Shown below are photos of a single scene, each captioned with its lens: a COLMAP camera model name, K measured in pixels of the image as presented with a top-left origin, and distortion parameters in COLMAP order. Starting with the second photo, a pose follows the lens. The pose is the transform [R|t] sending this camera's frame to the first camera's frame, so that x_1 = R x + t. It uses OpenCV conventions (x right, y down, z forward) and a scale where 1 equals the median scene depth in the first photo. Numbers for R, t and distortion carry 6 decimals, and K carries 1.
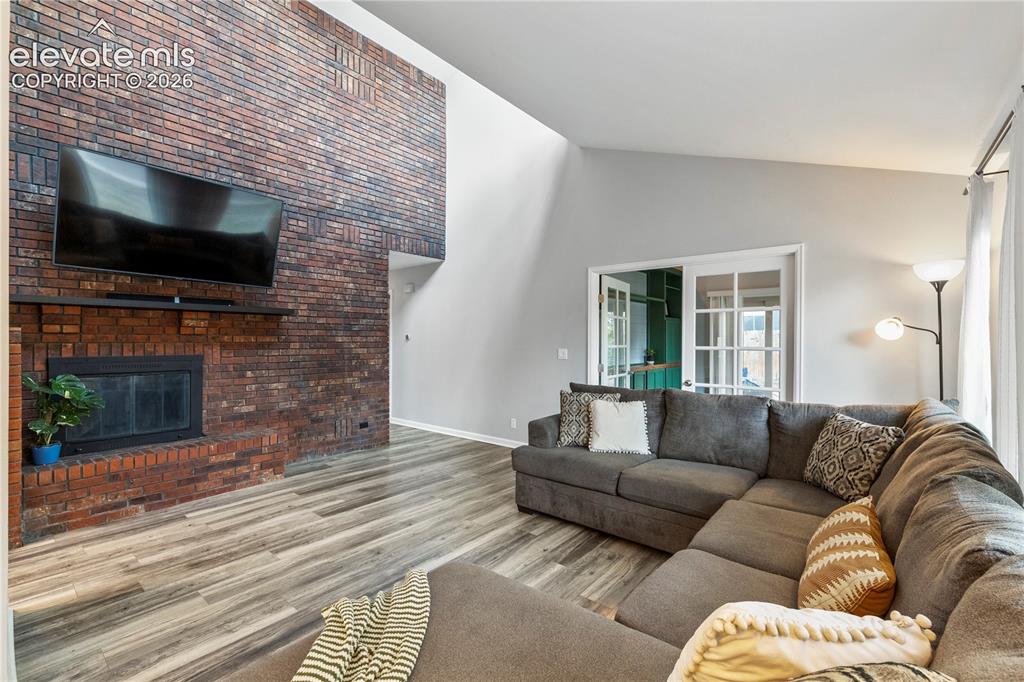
lens RADIAL K [[444.9, 0, 512.0], [0, 444.9, 341.0], [0, 0, 1]] dist [0.002686, 0.000624]
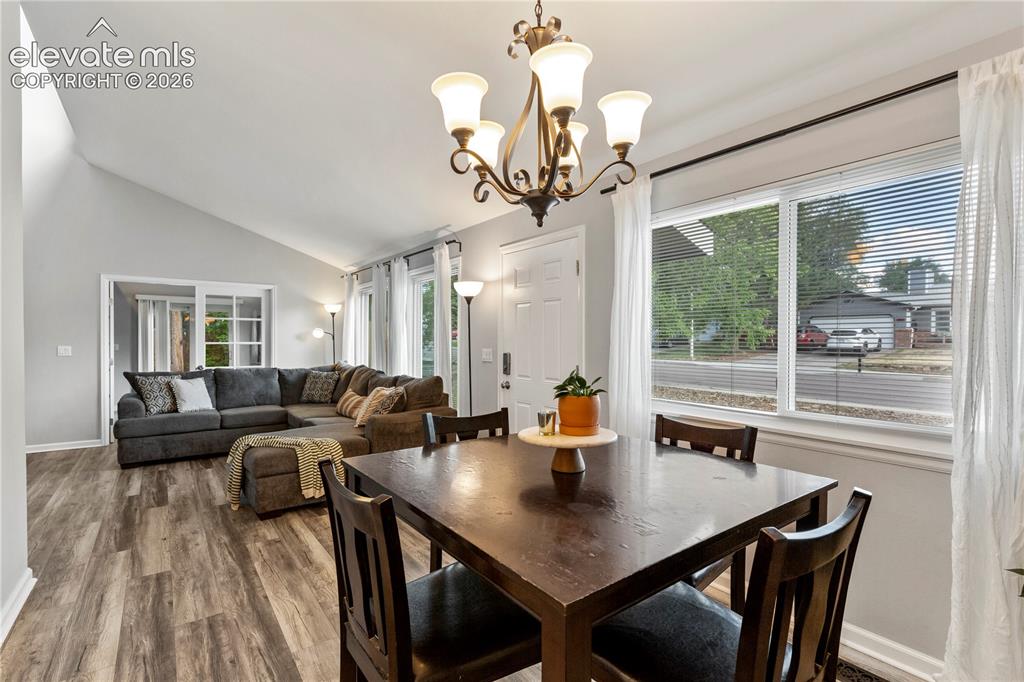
lens RADIAL K [[466.2, 0, 512.0], [0, 466.2, 341.0], [0, 0, 1]] dist [-0.000001, -0.000037]
pose [[0.241677, -0.004580, 0.970346, -1.105644], [0.000921, 0.999989, 0.004490, 0.003373], [-0.970356, -0.000192, 0.241678, -0.464012]]
